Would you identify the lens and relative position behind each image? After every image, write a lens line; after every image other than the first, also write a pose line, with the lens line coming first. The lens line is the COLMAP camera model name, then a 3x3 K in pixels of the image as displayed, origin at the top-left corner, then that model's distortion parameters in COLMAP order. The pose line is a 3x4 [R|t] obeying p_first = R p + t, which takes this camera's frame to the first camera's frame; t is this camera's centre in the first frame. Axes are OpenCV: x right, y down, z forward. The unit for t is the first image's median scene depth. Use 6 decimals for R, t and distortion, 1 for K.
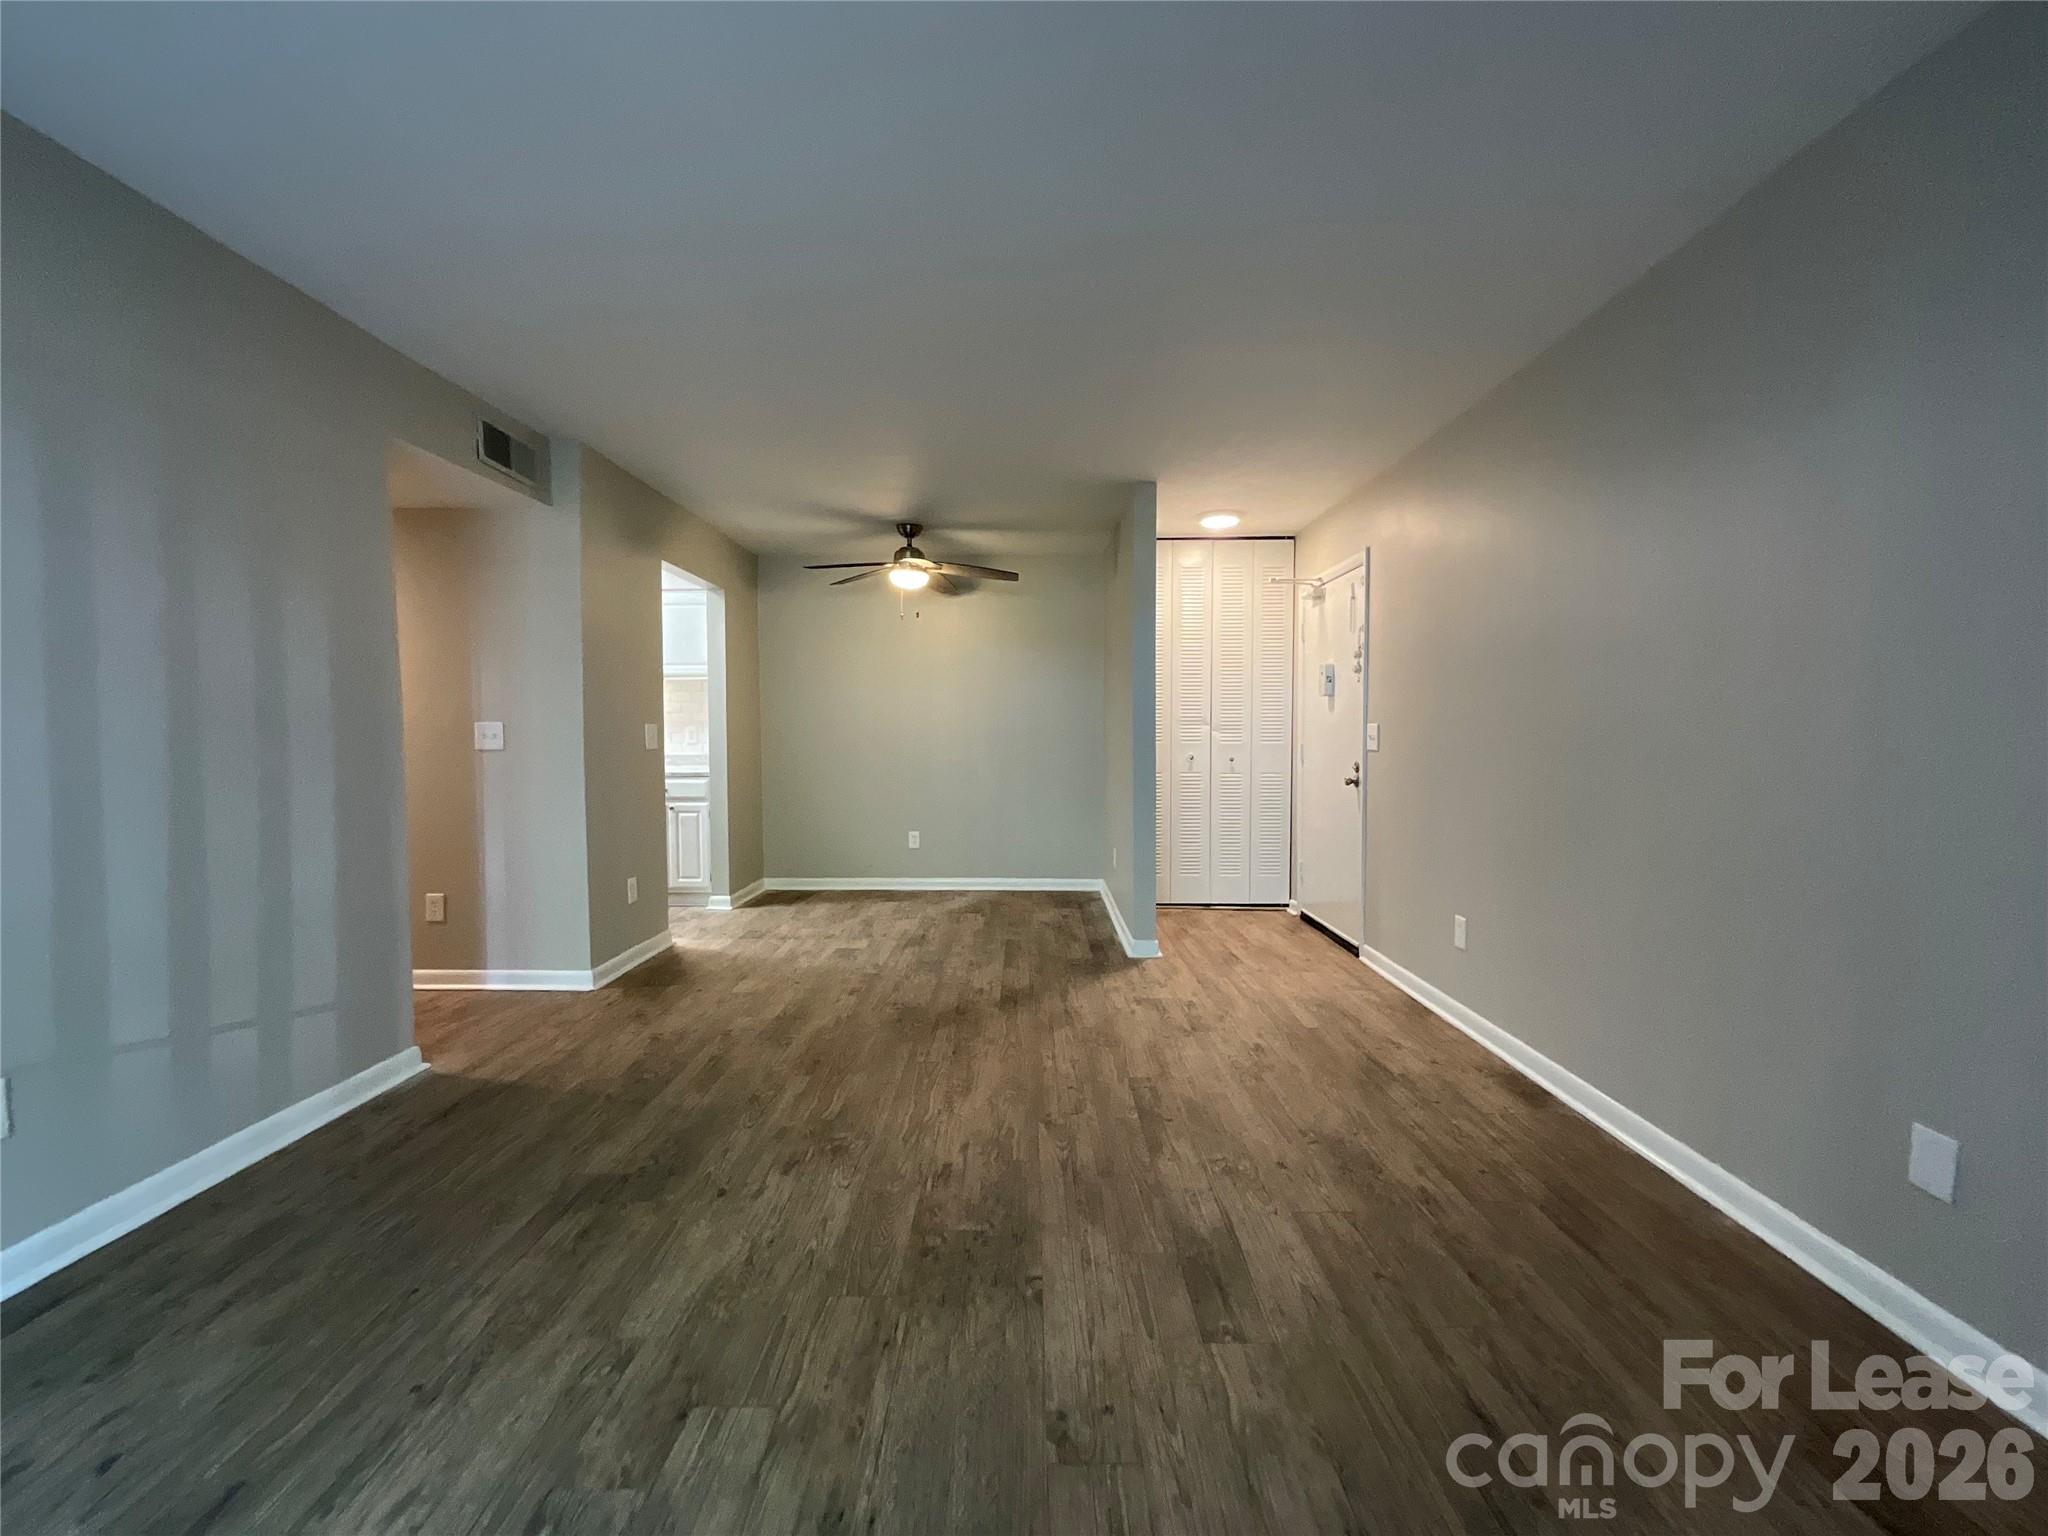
lens RADIAL K [[825.6, 0, 1024.4], [0, 825.6, 765.6], [0, 0, 1]] dist [0.003953, 0.000321]
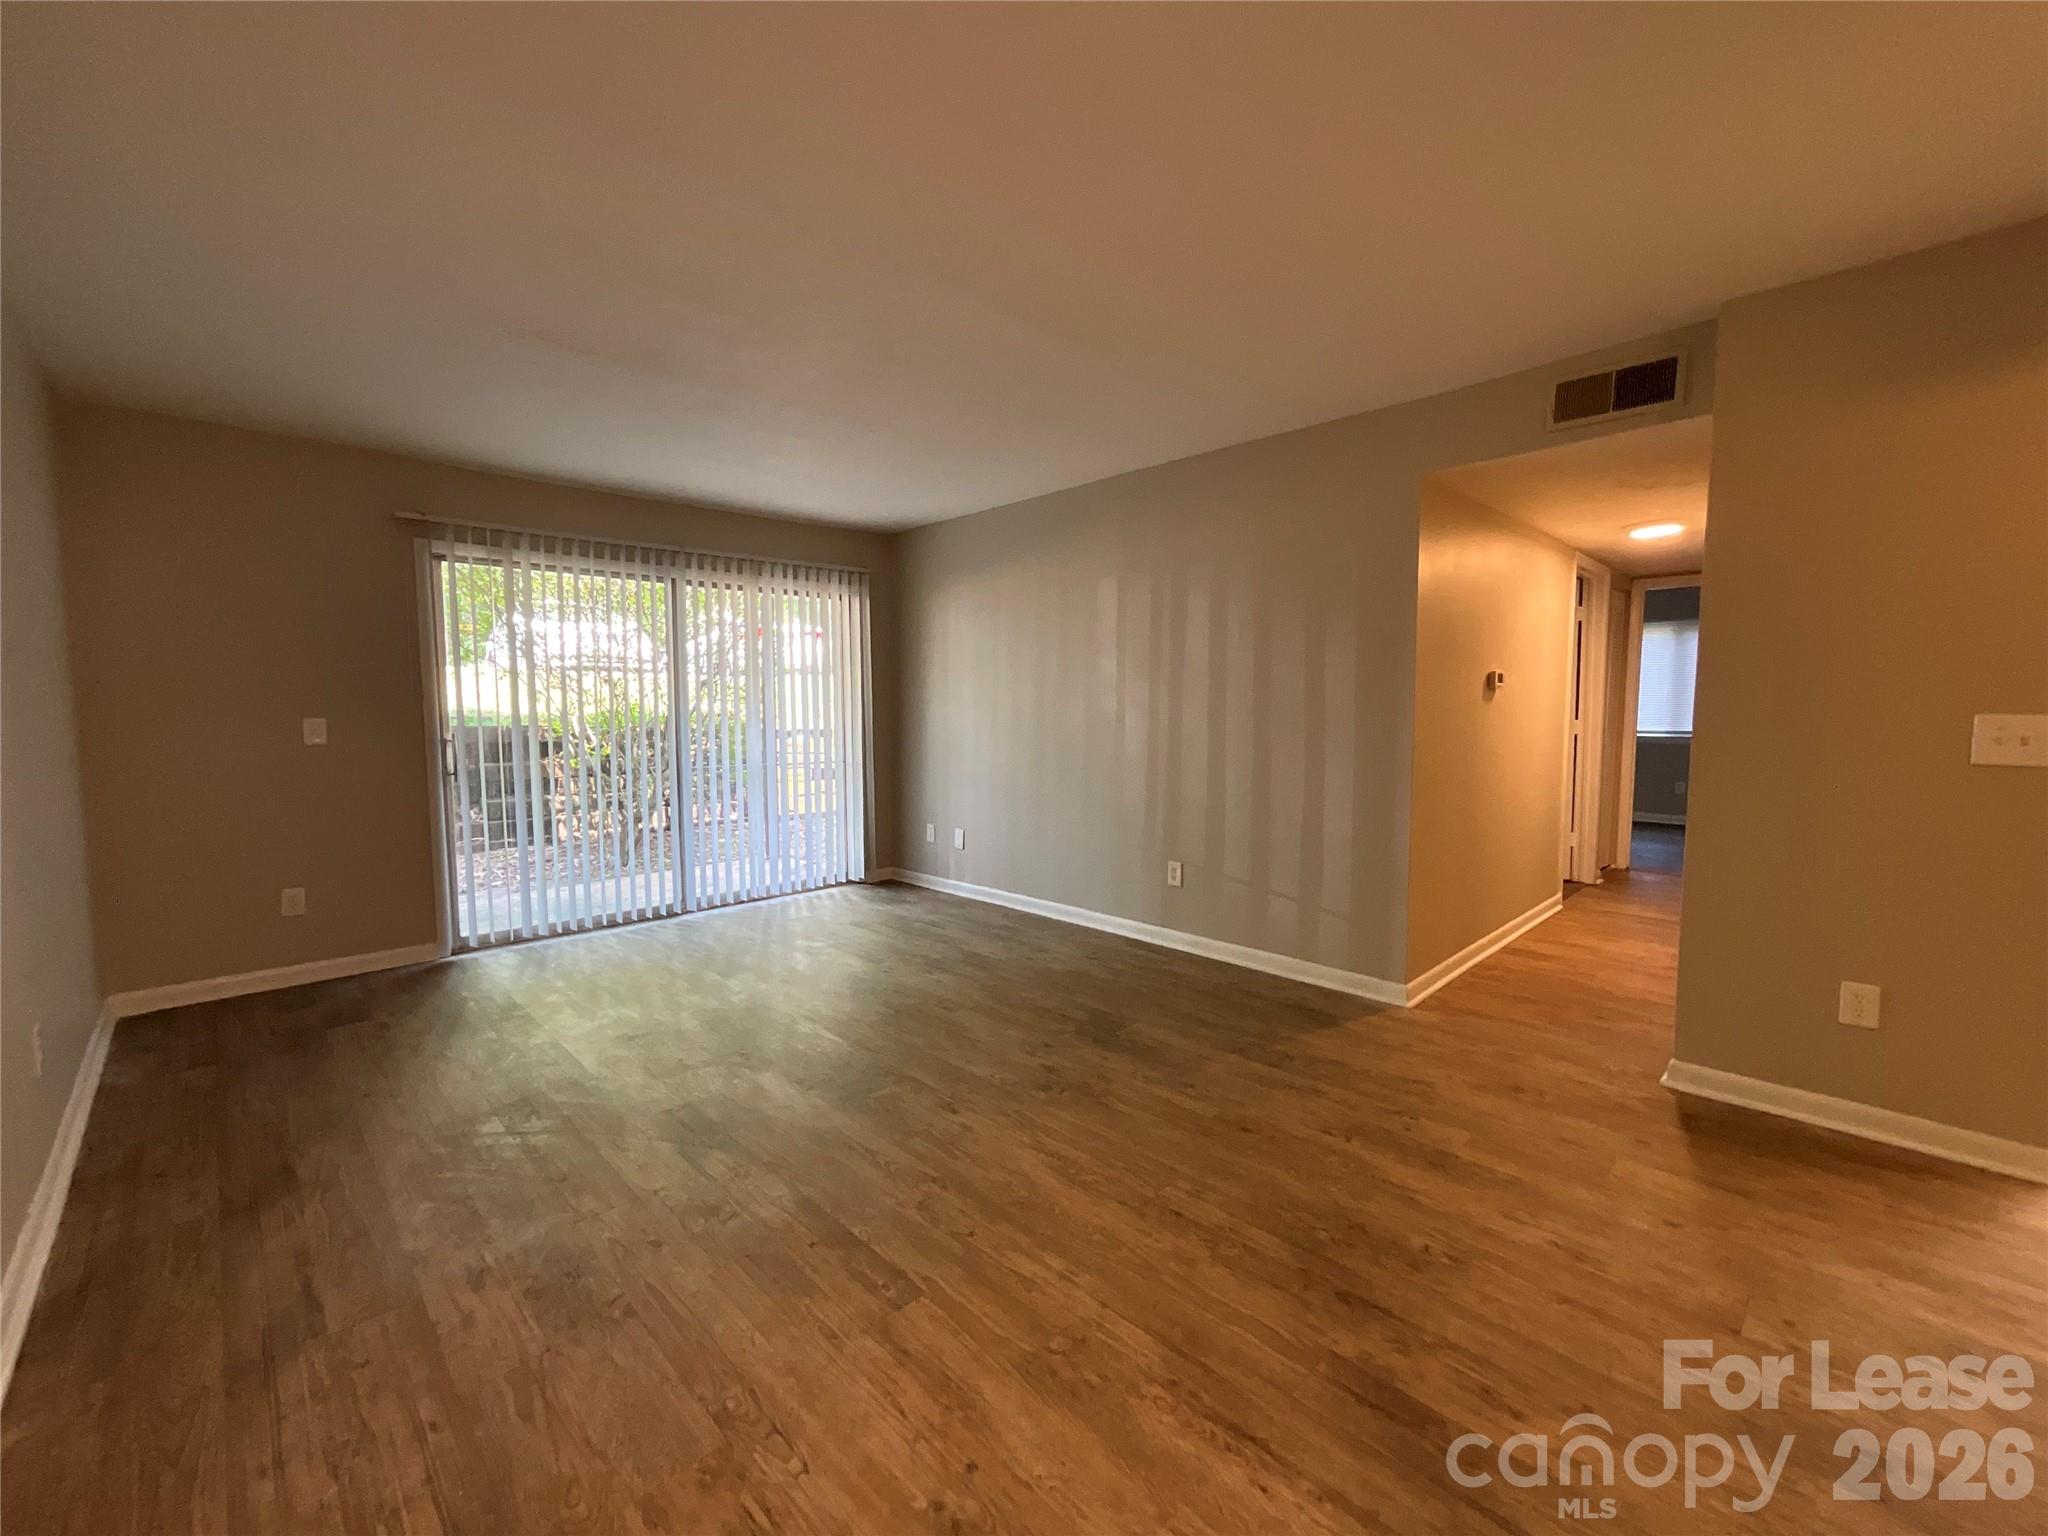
lens RADIAL K [[825.6, 0, 1025.6], [0, 825.6, 769.8], [0, 0, 1]] dist [0.003953, 0.000321]
pose [[-0.706271, 0.054640, -0.705830, 0.490680], [-0.024816, 0.994493, 0.101818, -0.082113], [0.707507, 0.089427, -0.701026, 1.452046]]
